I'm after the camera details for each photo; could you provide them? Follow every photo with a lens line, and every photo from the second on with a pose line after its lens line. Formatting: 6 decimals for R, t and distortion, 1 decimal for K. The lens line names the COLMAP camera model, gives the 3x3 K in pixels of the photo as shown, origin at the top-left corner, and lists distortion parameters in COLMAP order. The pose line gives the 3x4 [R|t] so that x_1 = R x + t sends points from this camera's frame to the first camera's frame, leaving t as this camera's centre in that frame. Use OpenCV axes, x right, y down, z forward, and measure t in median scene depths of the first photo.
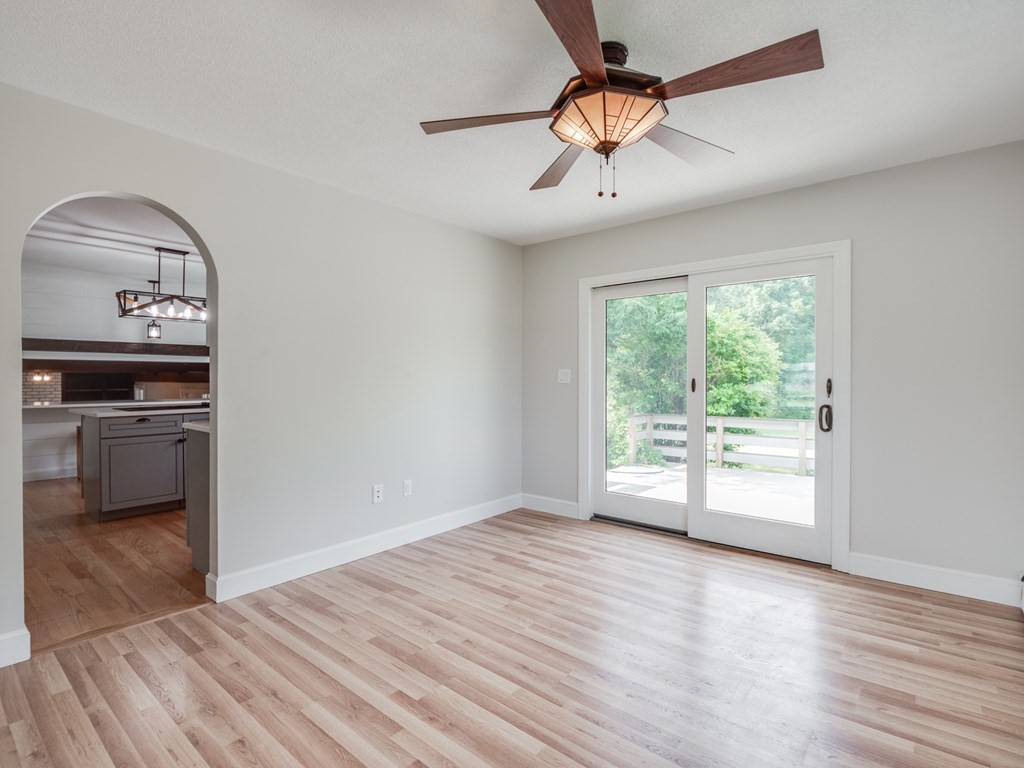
lens RADIAL K [[505.1, 0, 506.5], [0, 505.1, 380.5], [0, 0, 1]] dist [-0.015799, -0.000681]
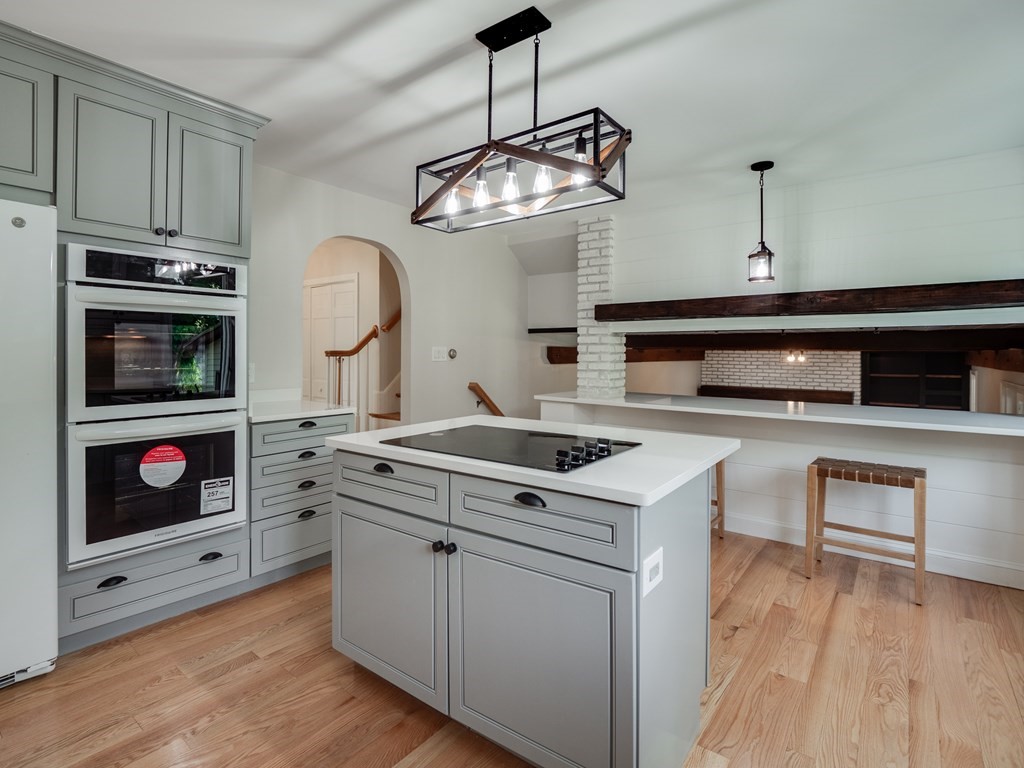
lens RADIAL K [[518.4, 0, 490.4], [0, 518.4, 351.5], [0, 0, 1]] dist [-0.020328, -0.000213]
pose [[0.015689, -0.001559, -0.999876, -0.224022], [-0.013698, 0.999905, -0.001774, -0.011512], [0.999783, 0.013724, 0.015666, 0.790607]]
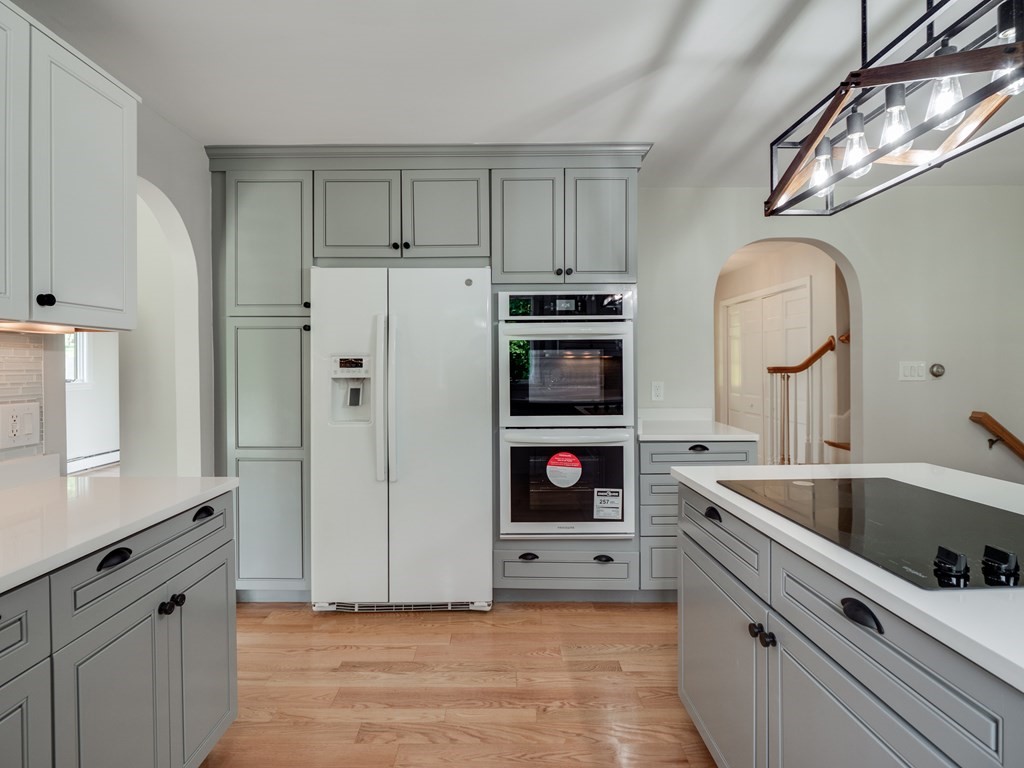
lens RADIAL K [[506.6, 0, 506.9], [0, 506.6, 361.2], [0, 0, 1]] dist [-0.010500, -0.001876]
pose [[-0.776558, 0.001817, -0.630043, -0.290400], [0.002370, 0.999997, -0.000038, -0.019020], [0.630041, -0.001523, -0.776560, 0.866480]]
